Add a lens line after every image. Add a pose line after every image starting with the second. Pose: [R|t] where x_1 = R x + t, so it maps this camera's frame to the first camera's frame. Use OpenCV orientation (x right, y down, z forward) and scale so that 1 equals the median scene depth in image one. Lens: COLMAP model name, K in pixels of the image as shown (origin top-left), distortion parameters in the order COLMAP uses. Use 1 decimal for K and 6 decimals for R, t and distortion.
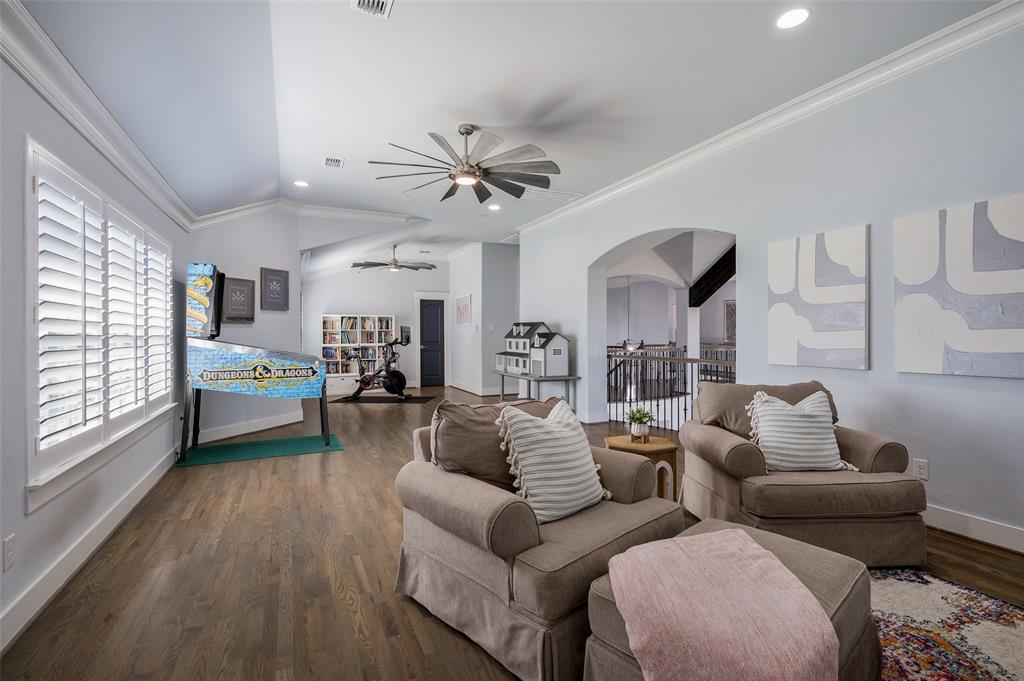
lens RADIAL K [[454.9, 0, 508.6], [0, 454.9, 335.3], [0, 0, 1]] dist [-0.020777, -0.001233]
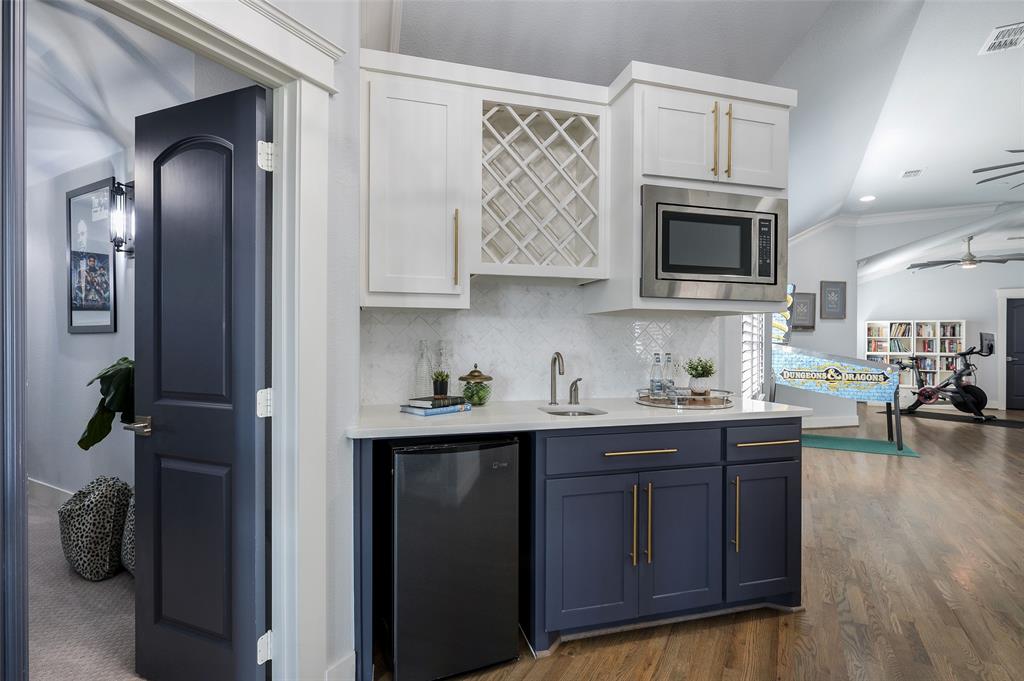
lens RADIAL K [[497.1, 0, 510.0], [0, 497.1, 342.5], [0, 0, 1]] dist [-0.002448, 0.001989]
pose [[0.593794, 0.012517, -0.804519, -0.013573], [-0.011215, 0.999911, 0.007279, 0.000375], [0.804539, 0.004701, 0.593882, -0.244256]]
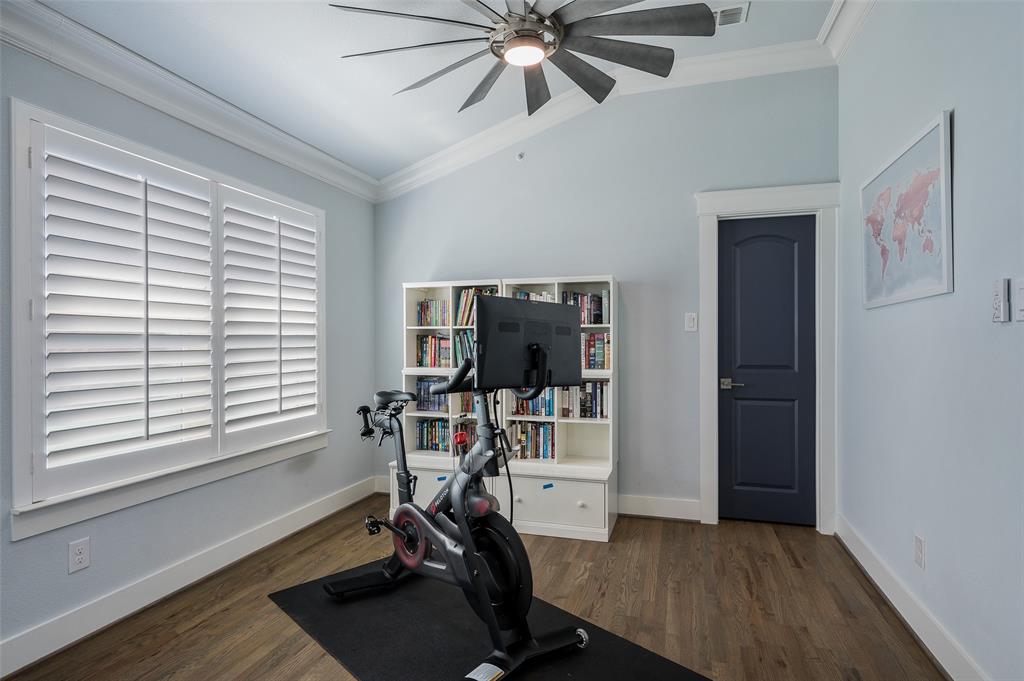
lens RADIAL K [[543.4, 0, 512.9], [0, 543.4, 338.3], [0, 0, 1]] dist [-0.001671, -0.000007]
pose [[0.759116, 0.004772, -0.650938, -0.079704], [-0.004500, 0.999988, 0.002084, -0.004602], [0.650940, 0.001347, 0.759128, 0.765378]]
